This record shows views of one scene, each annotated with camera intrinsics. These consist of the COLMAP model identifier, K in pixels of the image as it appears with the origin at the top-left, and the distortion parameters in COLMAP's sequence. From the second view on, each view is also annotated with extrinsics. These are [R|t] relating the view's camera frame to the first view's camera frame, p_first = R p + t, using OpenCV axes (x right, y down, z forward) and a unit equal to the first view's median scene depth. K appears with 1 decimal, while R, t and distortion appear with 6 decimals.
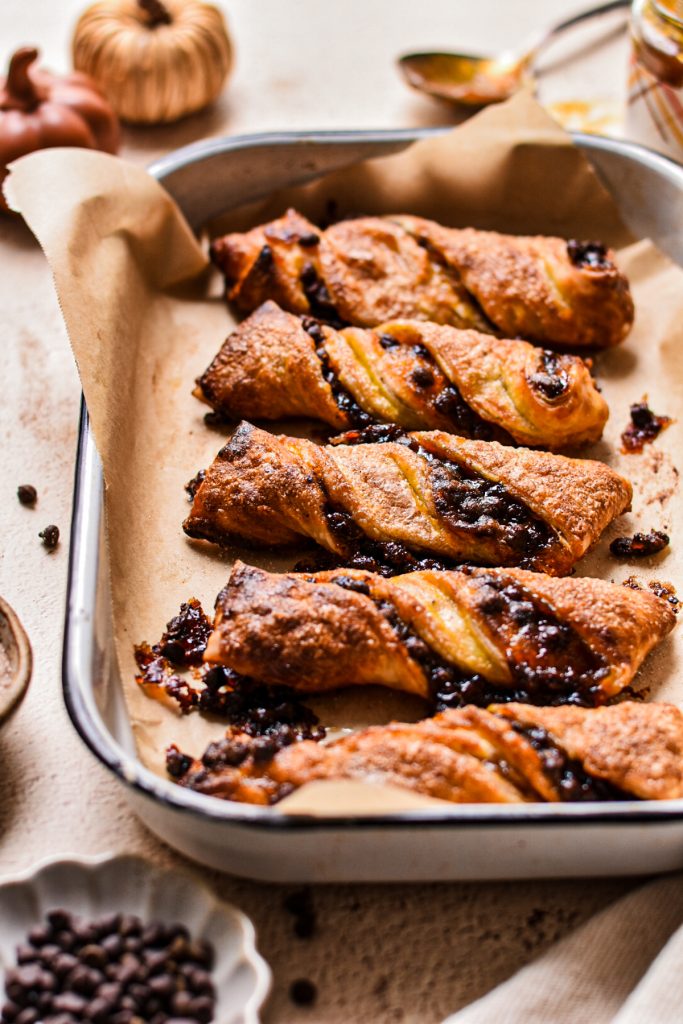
lens RADIAL K [[2408.5, 0, 340.5], [0, 2408.5, 422.9], [0, 0, 1]] dist [-0.152493, 0.303781]
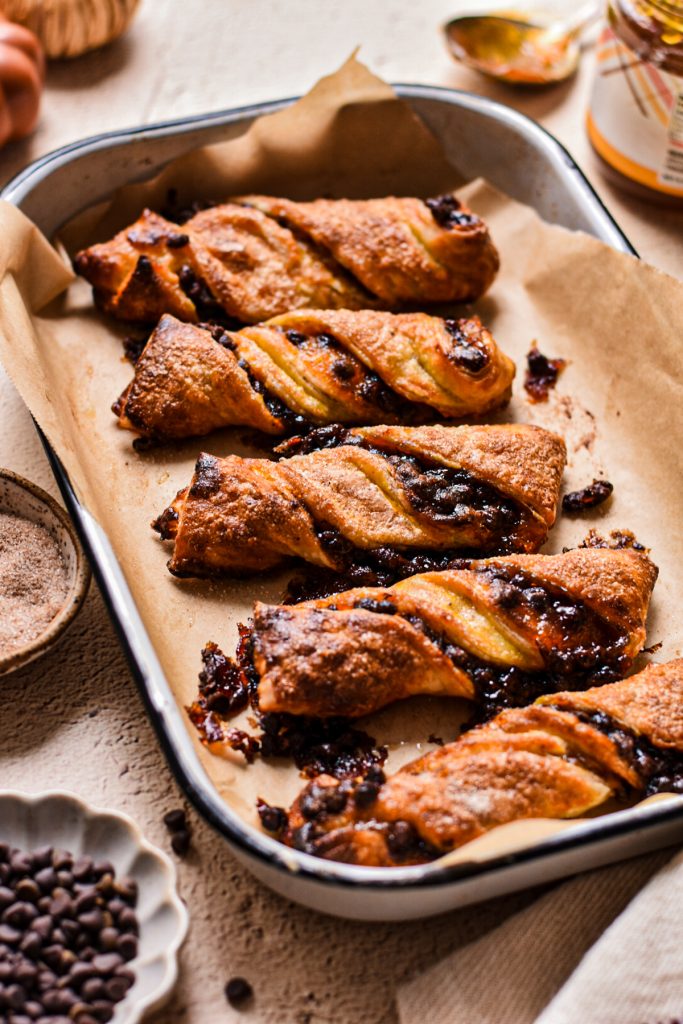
lens RADIAL K [[2408.5, 0, 340.5], [0, 2408.5, 422.9], [0, 0, 1]] dist [-0.152493, 0.303781]
pose [[0.945763, -0.192094, 0.261976, -0.254466], [0.155569, 0.975769, 0.153862, -0.164033], [-0.285184, -0.104762, 0.952730, 0.021423]]
